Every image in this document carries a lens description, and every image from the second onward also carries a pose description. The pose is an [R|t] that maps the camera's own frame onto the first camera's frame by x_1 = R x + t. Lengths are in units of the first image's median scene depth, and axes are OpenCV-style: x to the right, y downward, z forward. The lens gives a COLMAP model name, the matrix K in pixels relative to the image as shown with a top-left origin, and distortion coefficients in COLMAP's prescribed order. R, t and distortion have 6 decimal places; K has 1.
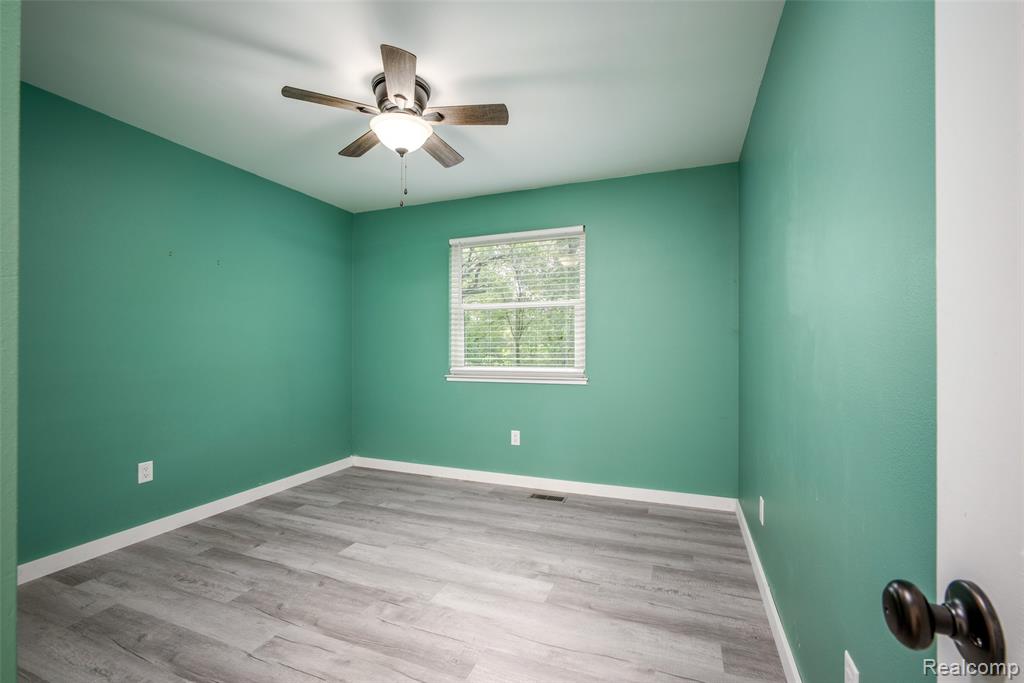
lens RADIAL K [[434.8, 0, 513.8], [0, 434.8, 351.8], [0, 0, 1]] dist [-0.017907, 0.003744]
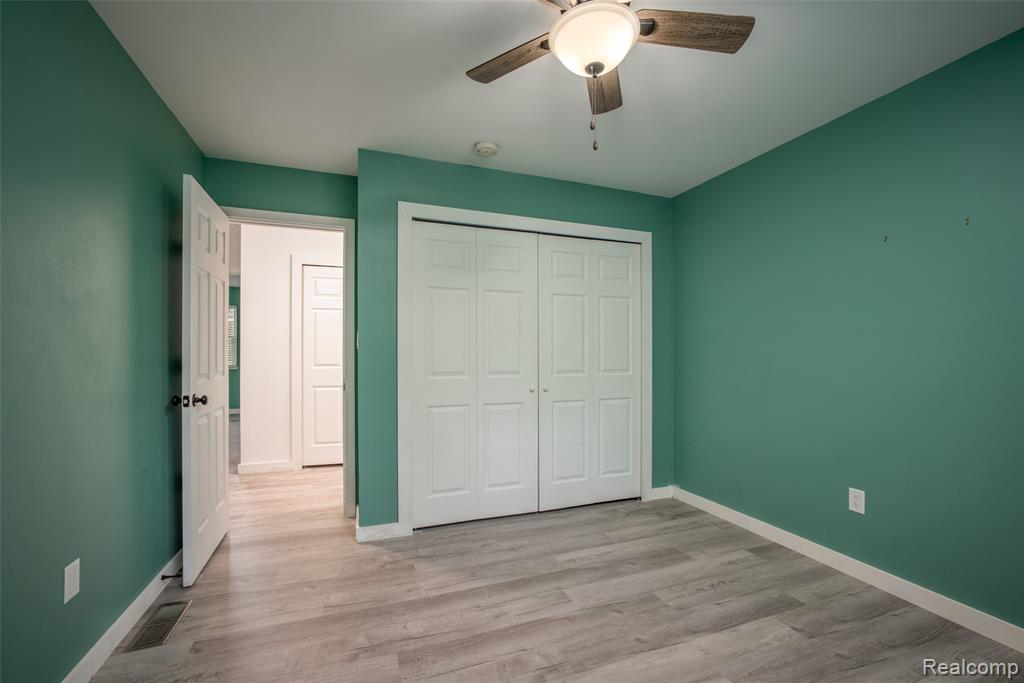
lens RADIAL K [[434.8, 0, 513.8], [0, 434.8, 337.0], [0, 0, 1]] dist [-0.017907, 0.003744]
pose [[-0.721789, -0.015399, -0.691942, 0.313103], [-0.016406, 0.999852, -0.005137, -0.045943], [0.691918, 0.007644, -0.721935, 1.378408]]
